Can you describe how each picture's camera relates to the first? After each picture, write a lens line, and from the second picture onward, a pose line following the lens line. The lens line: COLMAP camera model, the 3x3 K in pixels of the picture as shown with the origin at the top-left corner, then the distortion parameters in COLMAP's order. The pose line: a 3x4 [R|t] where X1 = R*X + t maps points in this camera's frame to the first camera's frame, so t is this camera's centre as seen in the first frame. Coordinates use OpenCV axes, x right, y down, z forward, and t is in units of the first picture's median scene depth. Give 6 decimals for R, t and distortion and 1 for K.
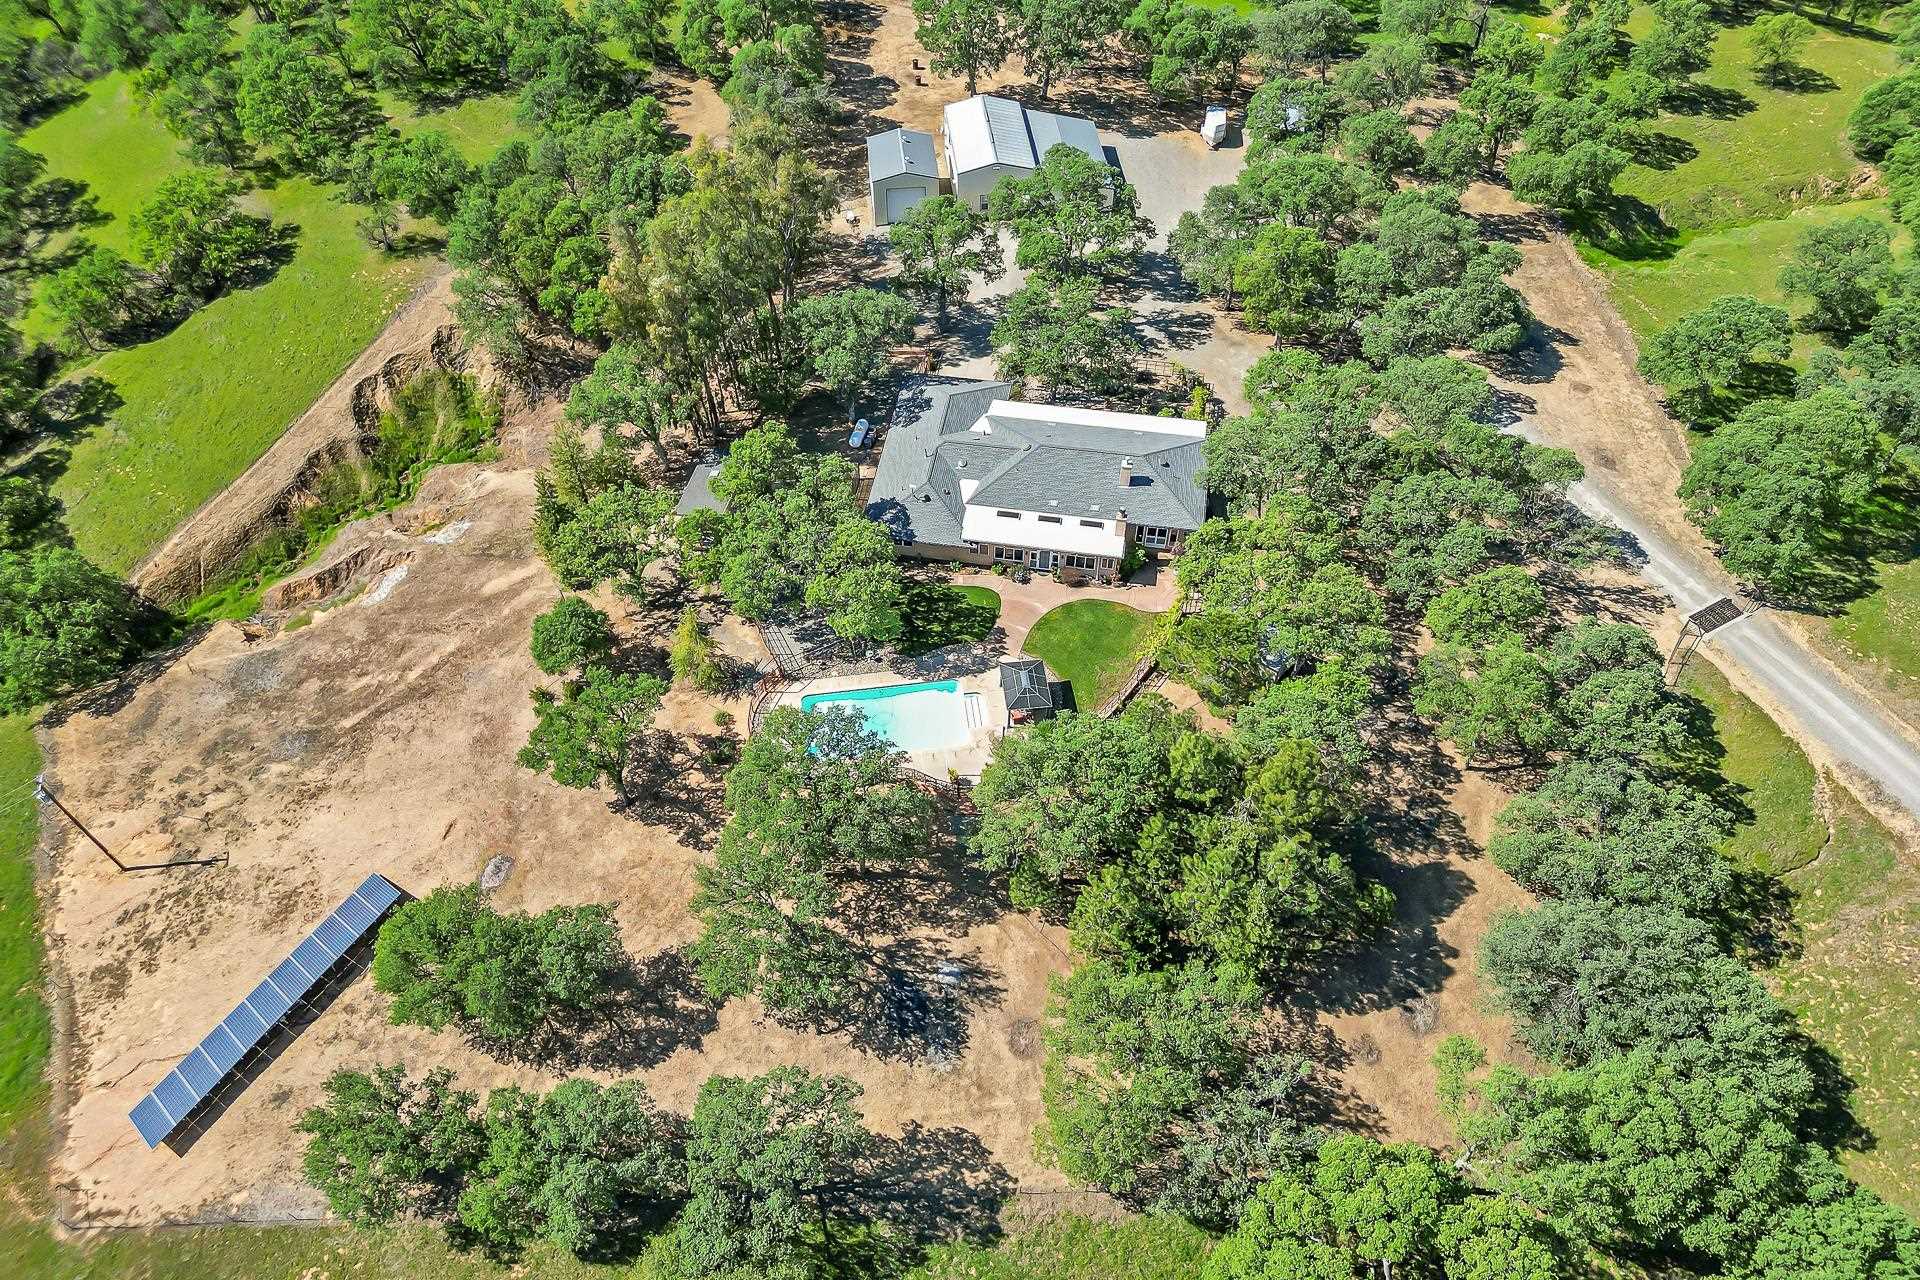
lens RADIAL K [[1358.6, 0, 960.0], [0, 1358.6, 640.0], [0, 0, 1]] dist [0.047006, -0.004957]
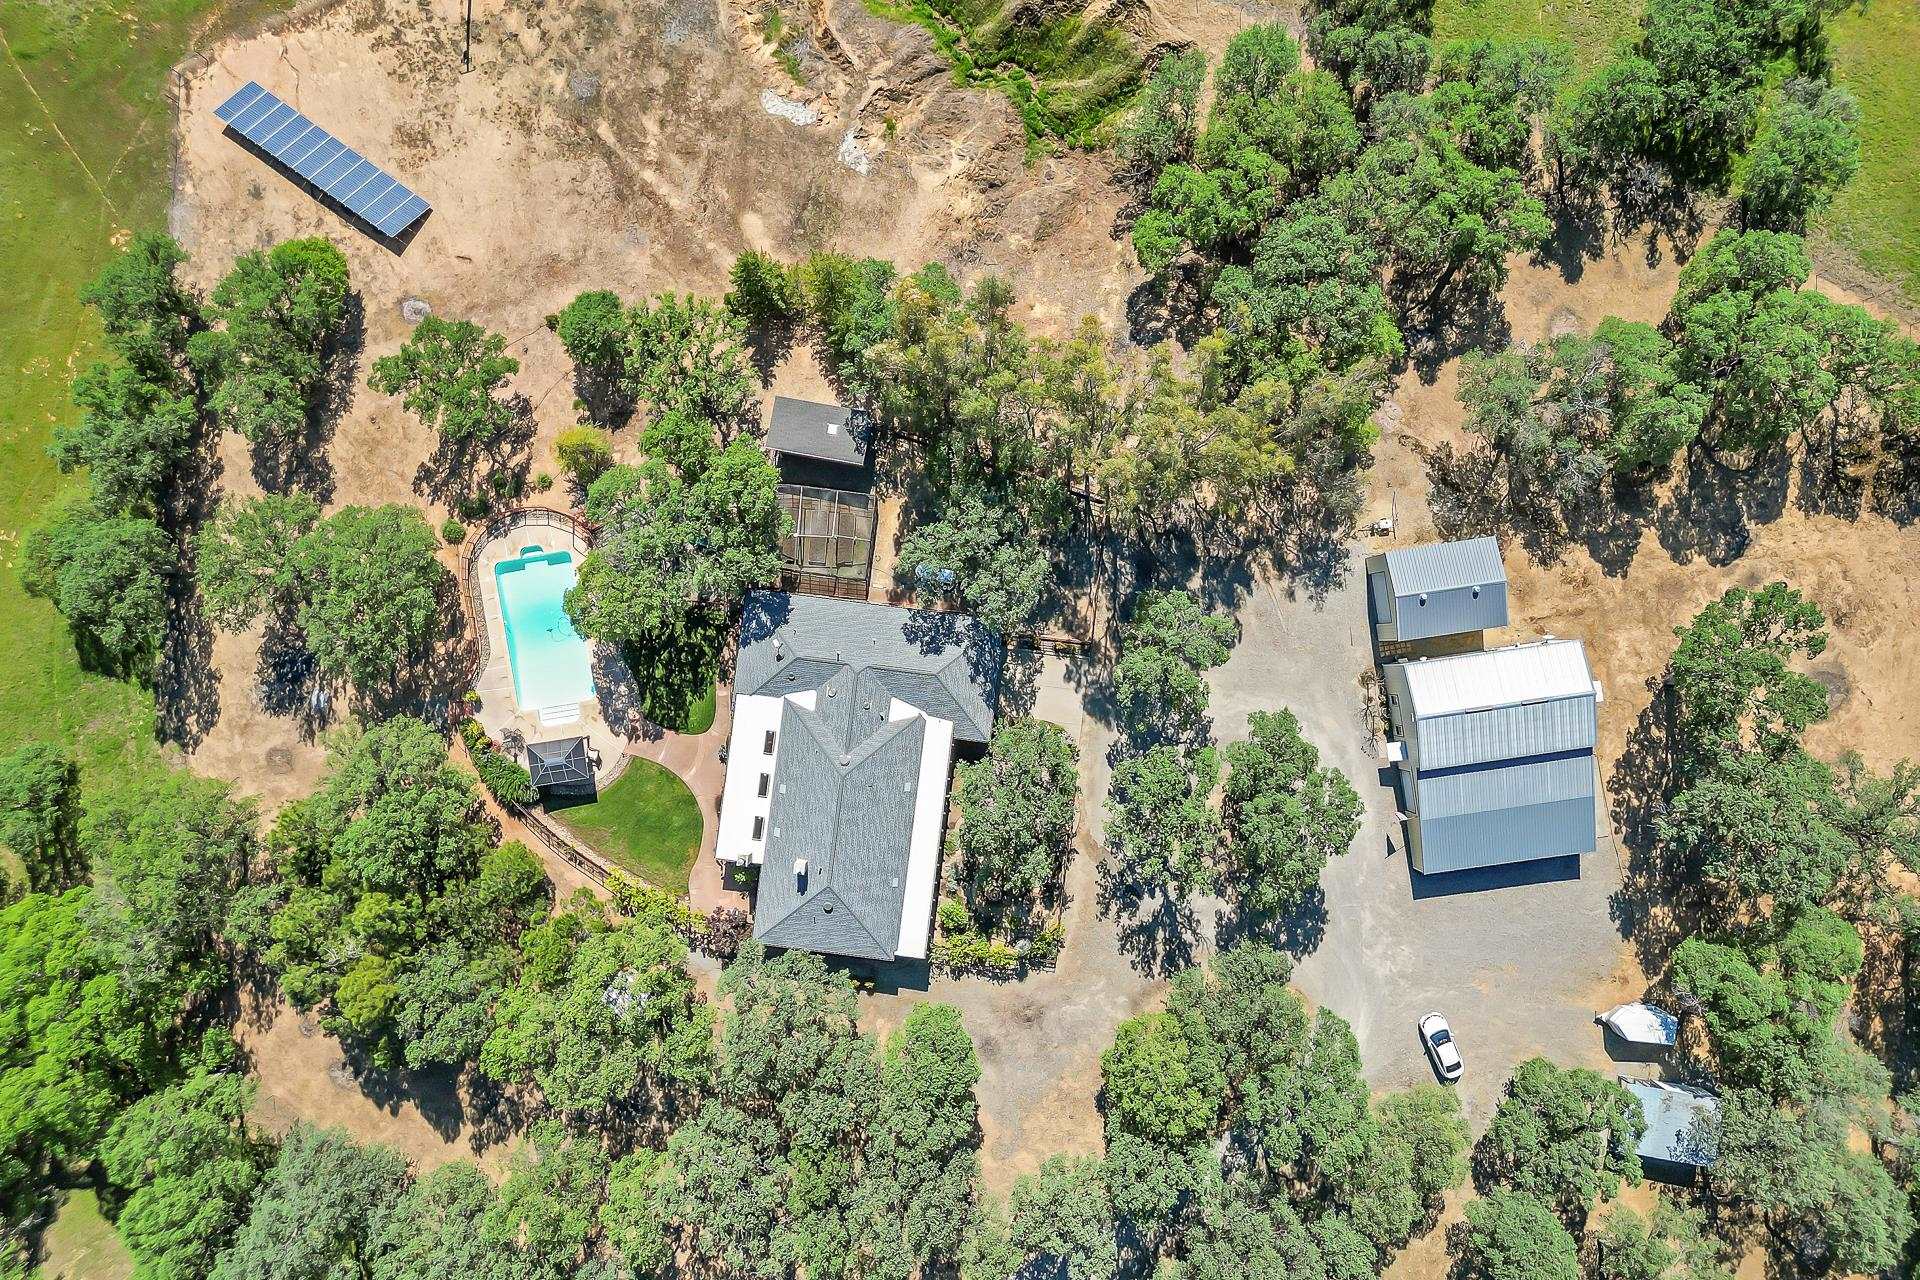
lens RADIAL K [[1358.6, 0, 960.0], [0, 1358.6, 640.0], [0, 0, 1]] dist [0.047006, -0.004957]
pose [[0.037736, 0.999211, -0.012384, -0.021661], [-0.757316, 0.036681, 0.652018, -0.893909], [0.651958, -0.015226, 0.758102, 0.380728]]
